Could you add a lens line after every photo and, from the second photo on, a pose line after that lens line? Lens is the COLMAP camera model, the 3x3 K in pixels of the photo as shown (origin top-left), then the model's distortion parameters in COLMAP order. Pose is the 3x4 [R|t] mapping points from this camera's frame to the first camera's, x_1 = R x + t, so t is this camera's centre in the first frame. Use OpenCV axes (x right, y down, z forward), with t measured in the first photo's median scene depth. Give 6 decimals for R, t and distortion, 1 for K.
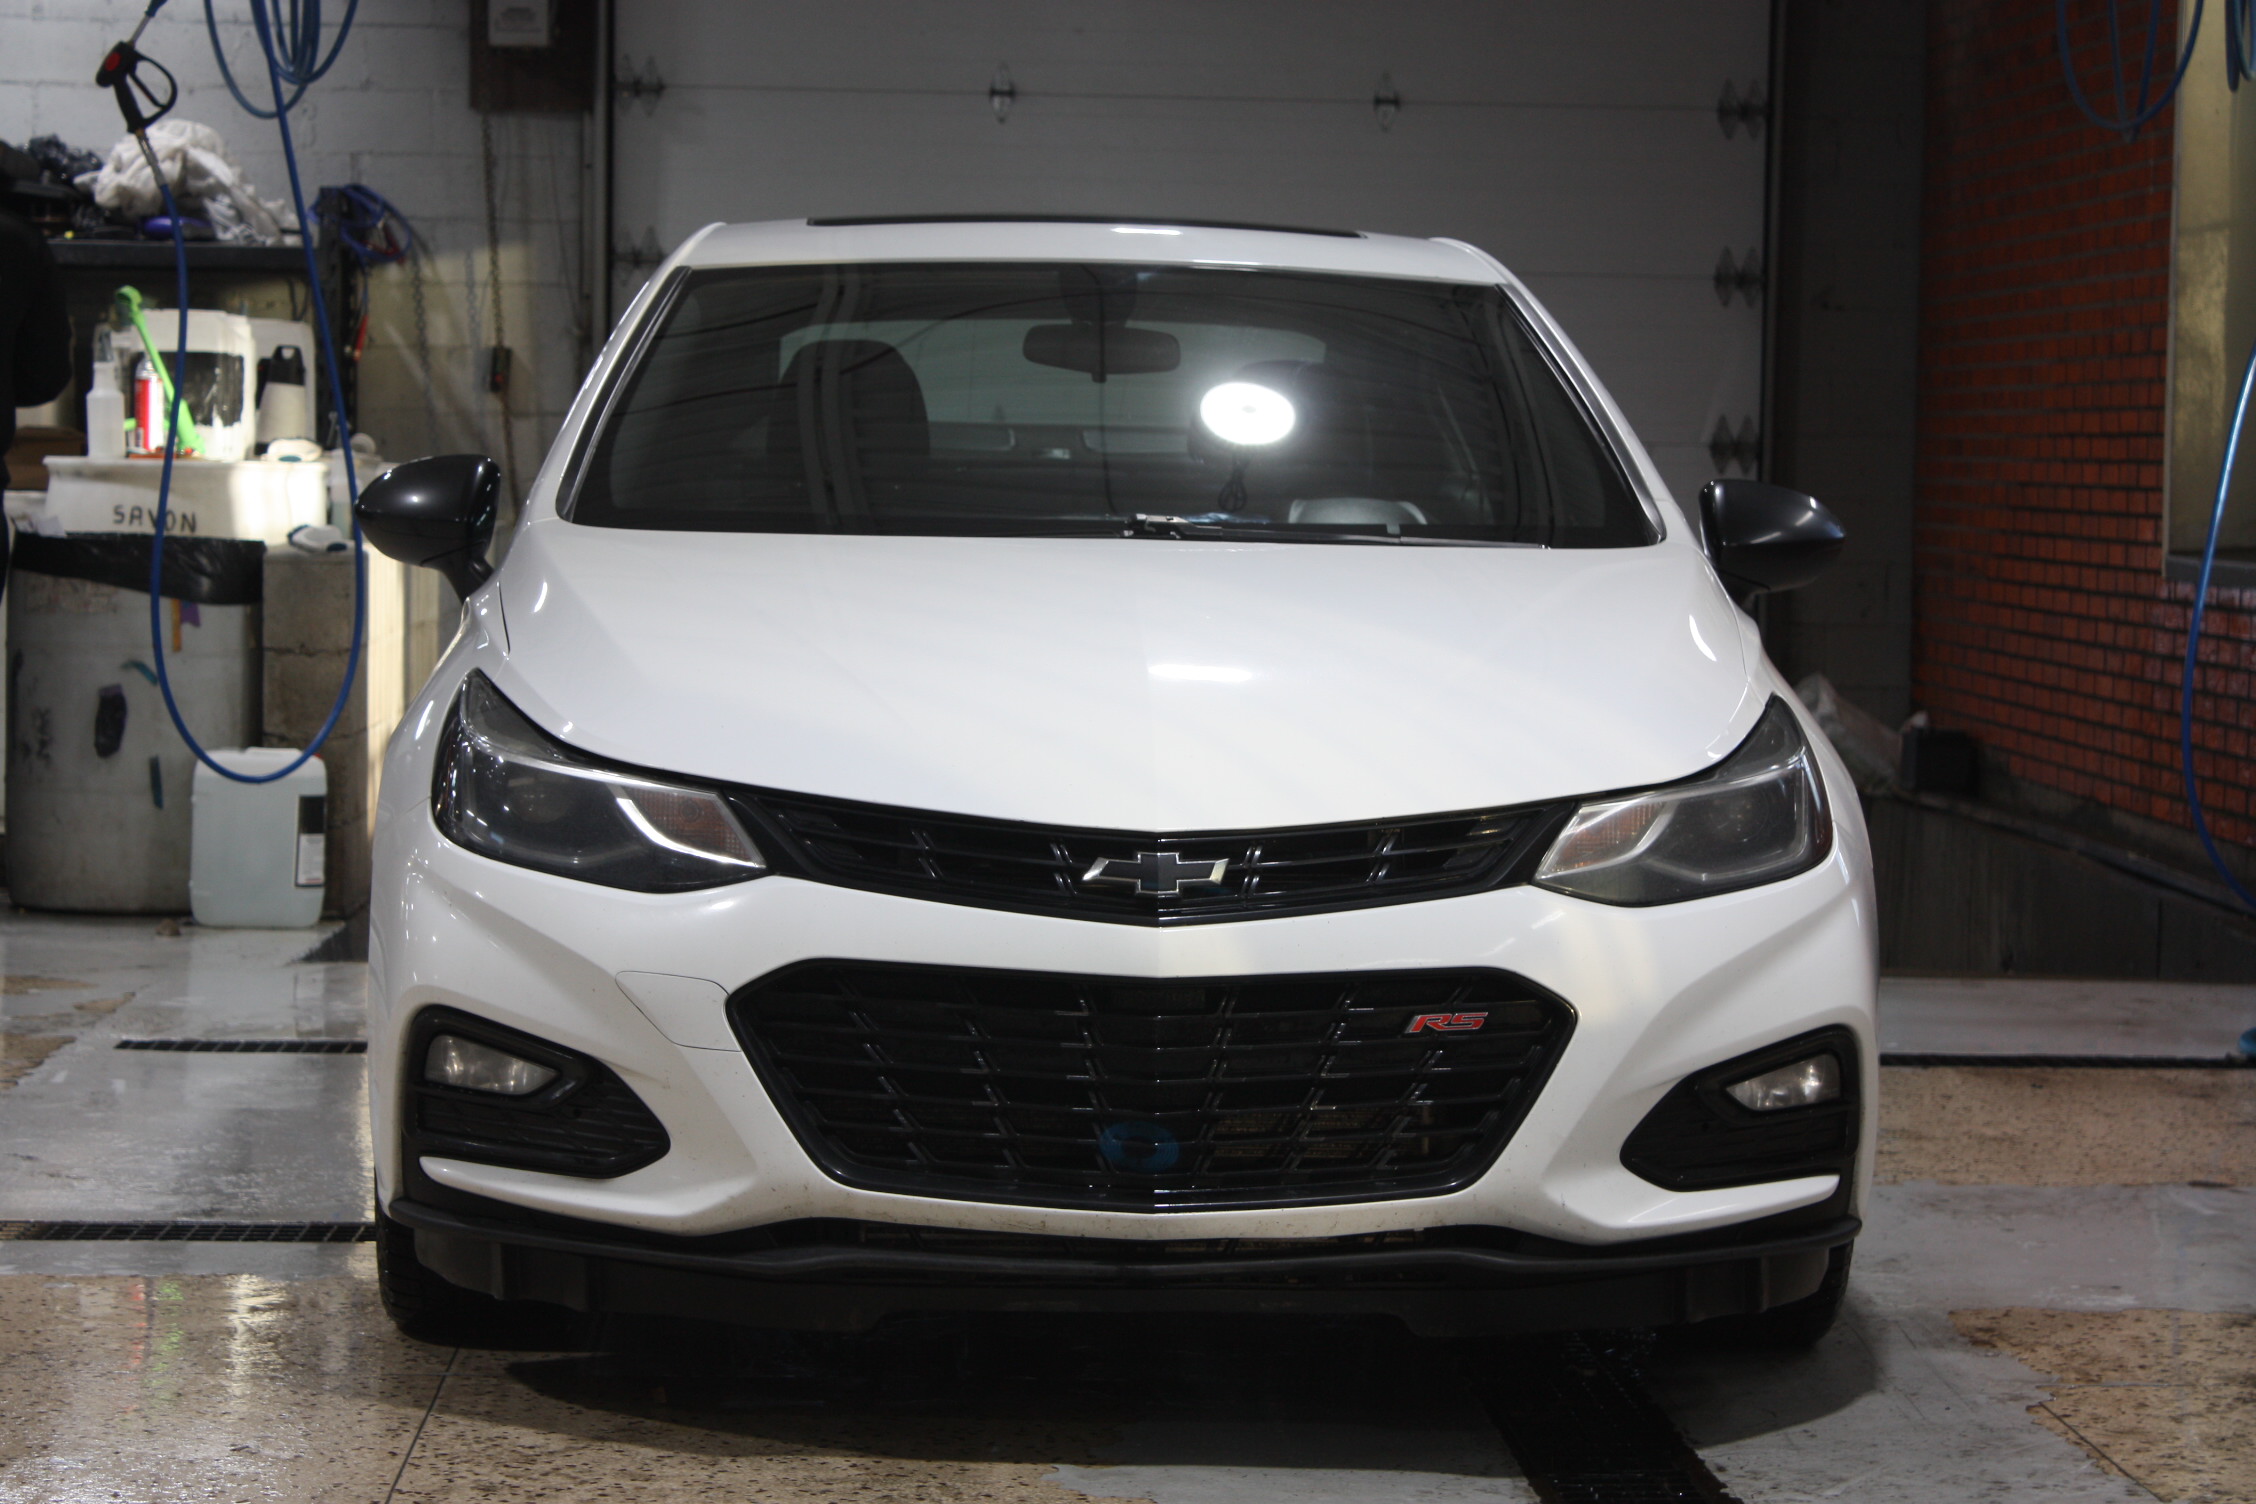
lens RADIAL K [[5462.5, 0, 1128.0], [0, 5462.5, 752.6], [0, 0, 1]] dist [0.084902, 0.000000]
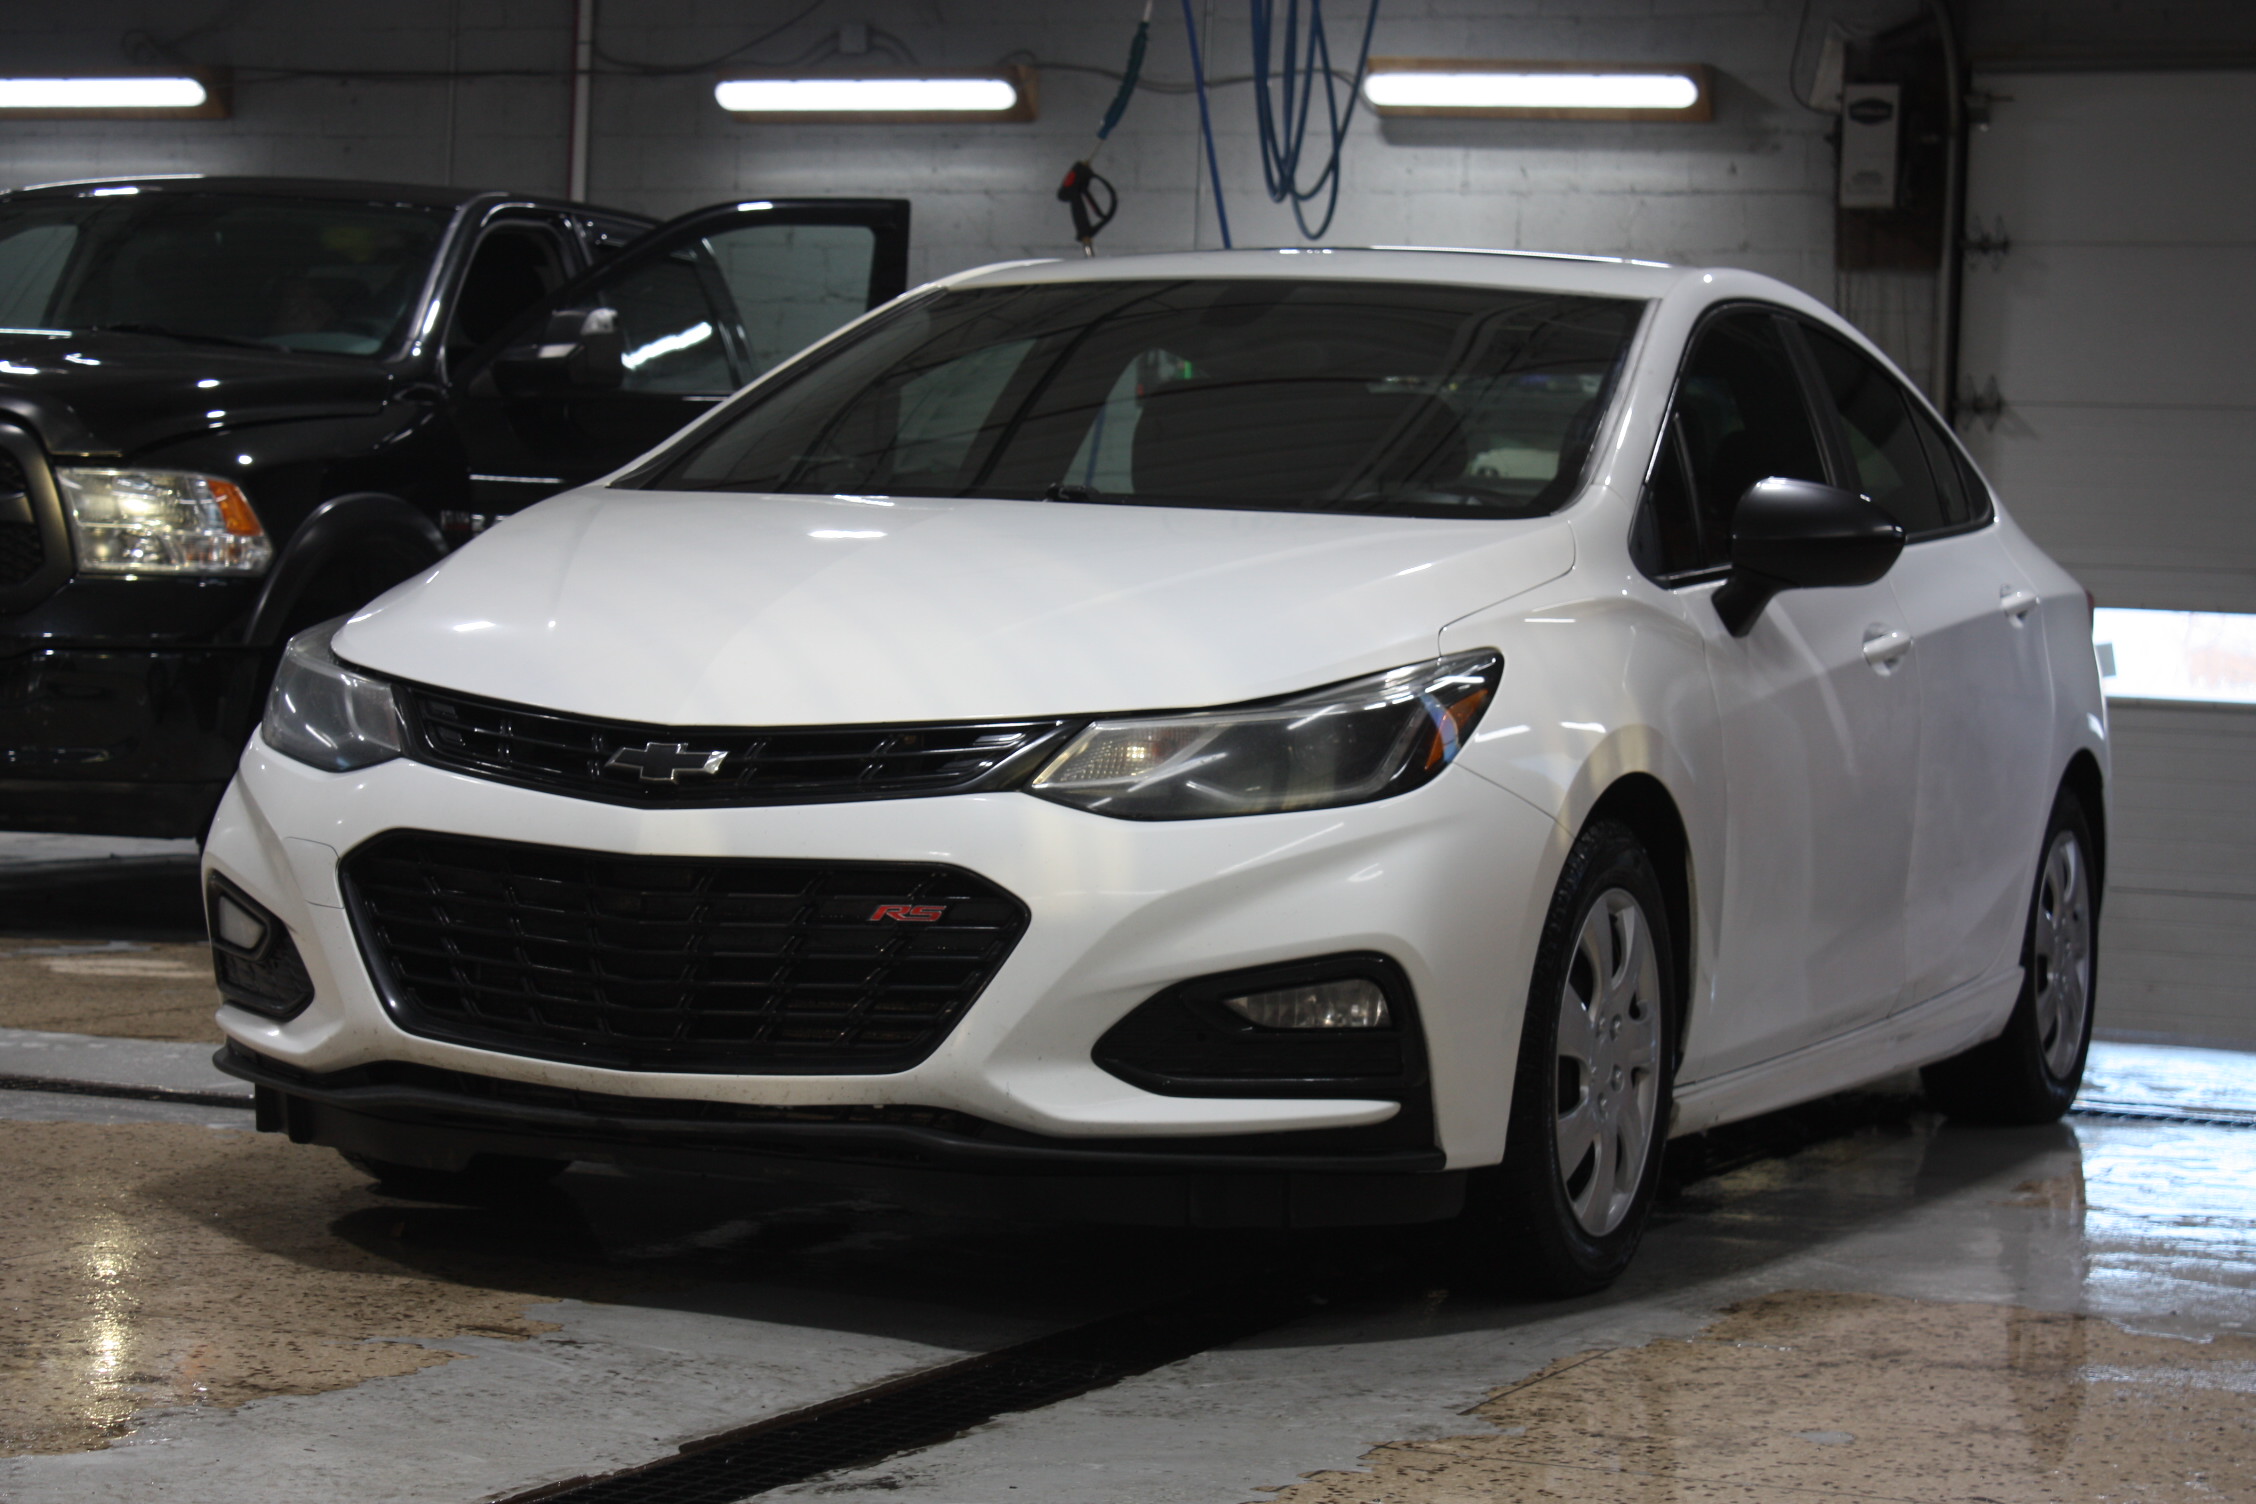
lens RADIAL K [[5009.3, 0, 1128.3], [0, 5009.3, 750.7], [0, 0, 1]] dist [0.197669, 0.000000]
pose [[0.901107, 0.033219, -0.432323, 0.513676], [-0.052200, 0.998120, -0.032109, 0.046278], [0.430444, 0.051501, 0.901147, 0.132345]]
